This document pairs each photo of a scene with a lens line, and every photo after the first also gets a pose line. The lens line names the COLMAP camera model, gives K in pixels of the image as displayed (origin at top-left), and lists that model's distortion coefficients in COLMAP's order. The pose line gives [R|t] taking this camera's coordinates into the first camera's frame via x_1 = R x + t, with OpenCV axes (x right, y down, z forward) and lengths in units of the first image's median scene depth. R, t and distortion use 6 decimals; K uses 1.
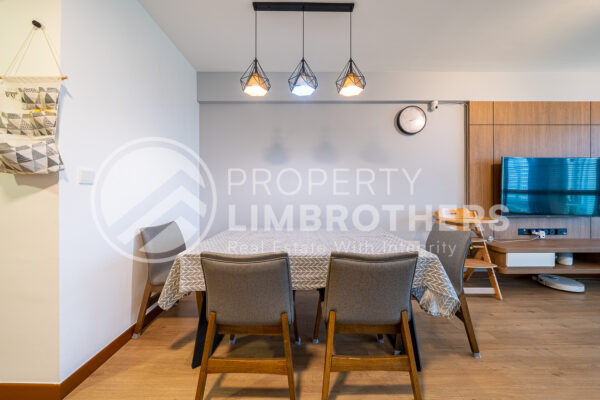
lens RADIAL K [[211.0, 0, 301.0], [0, 211.0, 194.2], [0, 0, 1]] dist [-0.009505, 0.000374]
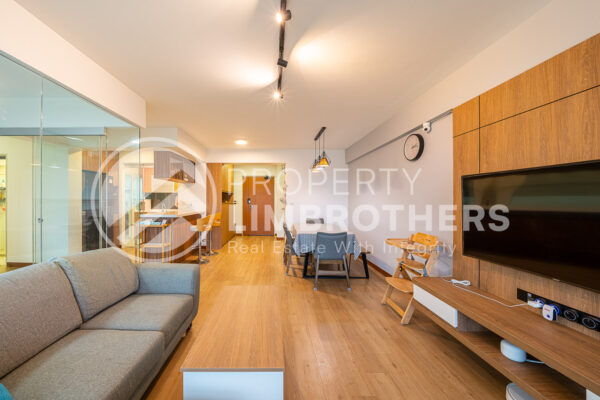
lens RADIAL K [[211.0, 0, 281.0], [0, 211.0, 199.3], [0, 0, 1]] dist [-0.009505, 0.000374]
pose [[0.033912, 0.004132, -0.999416, 1.619400], [-0.007347, 0.999965, 0.003885, -0.086654], [0.999398, 0.007211, 0.033941, 0.302100]]
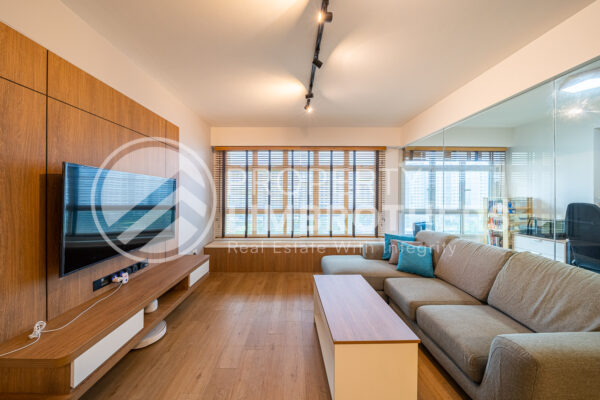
lens RADIAL K [[211.0, 0, 297.8], [0, 211.0, 194.8], [0, 0, 1]] dist [-0.009505, 0.000374]
pose [[-0.019606, 0.007214, 0.999782, 0.407217], [0.001941, 0.999972, -0.007177, -0.088002], [-0.999806, 0.001800, -0.019619, 0.404351]]
